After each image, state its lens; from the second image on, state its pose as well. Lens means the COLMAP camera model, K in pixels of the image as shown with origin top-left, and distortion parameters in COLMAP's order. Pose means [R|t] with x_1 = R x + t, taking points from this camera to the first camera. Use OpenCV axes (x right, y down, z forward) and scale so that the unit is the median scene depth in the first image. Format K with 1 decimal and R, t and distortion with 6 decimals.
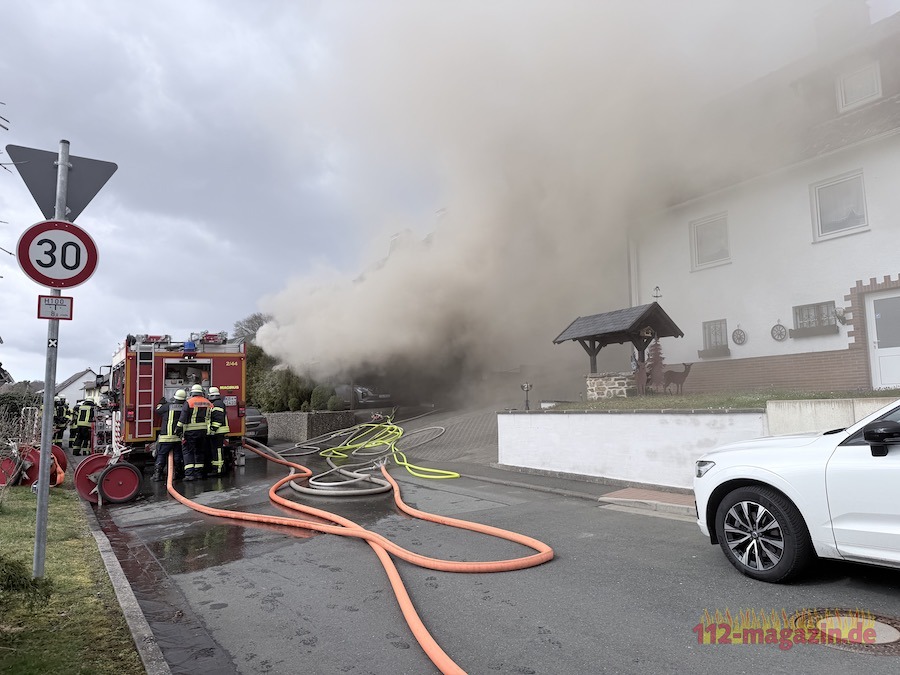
lens RADIAL K [[625.9, 0, 449.9], [0, 625.9, 336.4], [0, 0, 1]] dist [-0.013742, -0.007342]
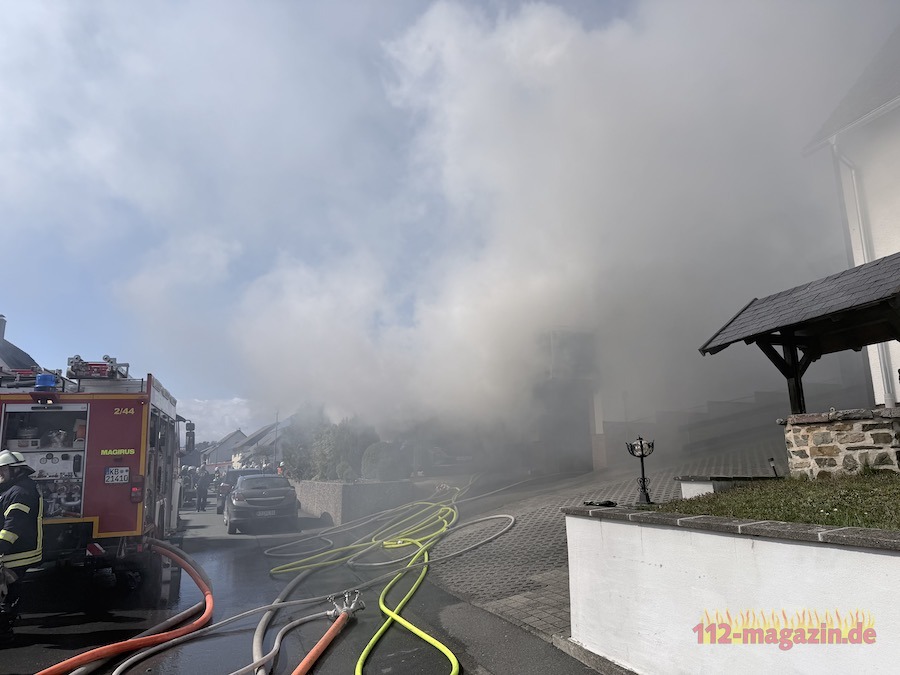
lens RADIAL K [[625.9, 0, 451.2], [0, 625.9, 338.0], [0, 0, 1]] dist [-0.013742, -0.007342]
pose [[0.972344, -0.048293, -0.228507, 0.095811], [0.028573, 0.995637, -0.088832, 0.038332], [0.231800, 0.079846, 0.969481, 0.528800]]
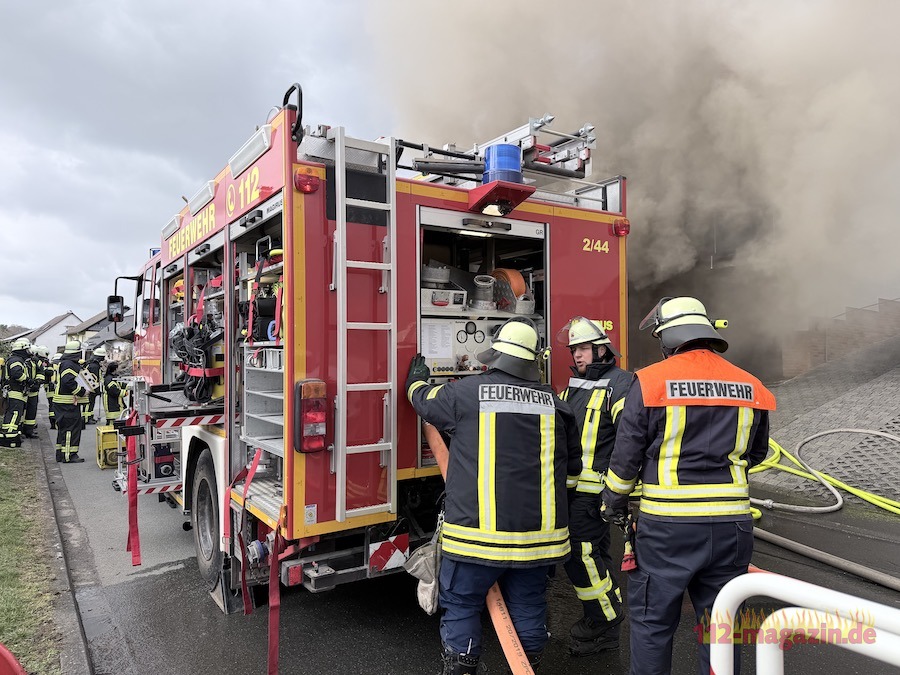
lens RADIAL K [[625.9, 0, 450.1], [0, 625.9, 338.7], [0, 0, 1]] dist [-0.013742, -0.007342]
pose [[0.998767, 0.021610, 0.044697, -0.461967], [-0.024805, 0.997081, 0.072203, 0.073010], [-0.043006, -0.073223, 0.996388, 0.746720]]
